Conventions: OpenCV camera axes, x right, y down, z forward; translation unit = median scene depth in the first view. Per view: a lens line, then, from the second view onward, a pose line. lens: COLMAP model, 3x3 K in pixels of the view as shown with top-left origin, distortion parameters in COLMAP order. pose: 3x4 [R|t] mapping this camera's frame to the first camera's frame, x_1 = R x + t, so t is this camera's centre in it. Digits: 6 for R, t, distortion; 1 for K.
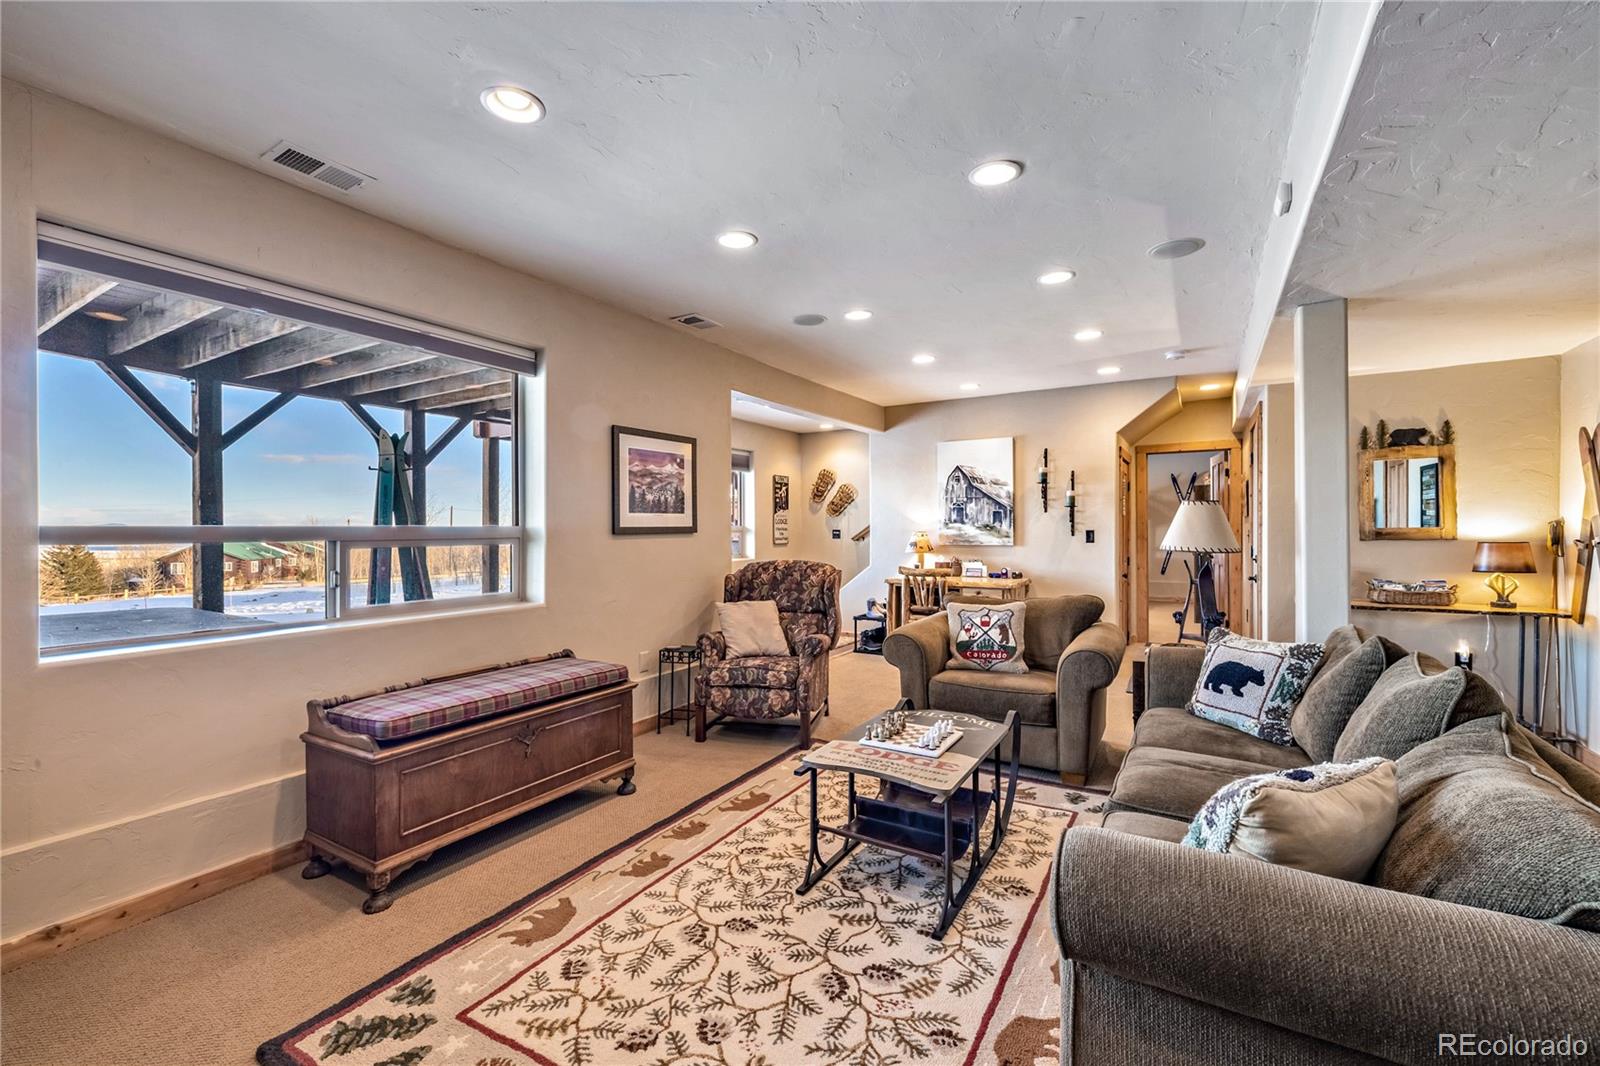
lens RADIAL K [[672.1, 0, 792.2], [0, 672.1, 527.2], [0, 0, 1]] dist [-0.000195, 0.000239]
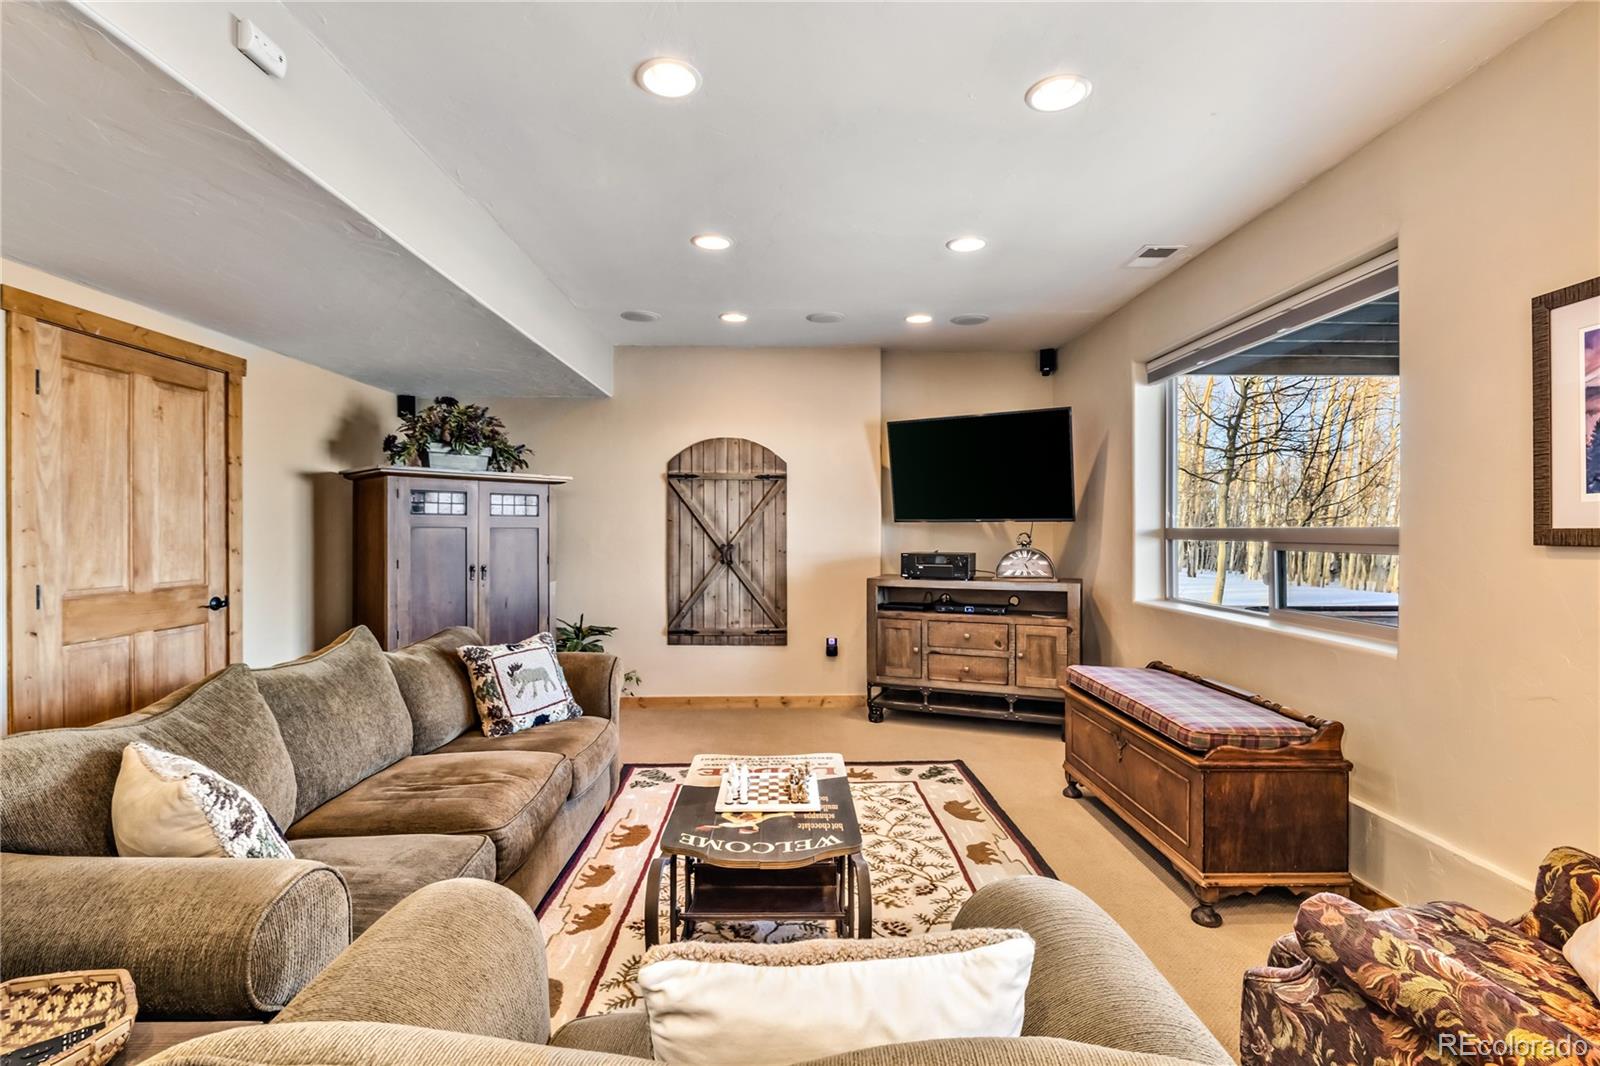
lens RADIAL K [[777.8, 0, 802.2], [0, 777.8, 528.6], [0, 0, 1]] dist [-0.001213, -0.000203]
pose [[-0.850029, 0.006614, -0.526694, 0.647197], [0.007441, 0.999972, 0.000548, -0.005962], [0.526683, -0.003453, -0.850055, 1.847563]]
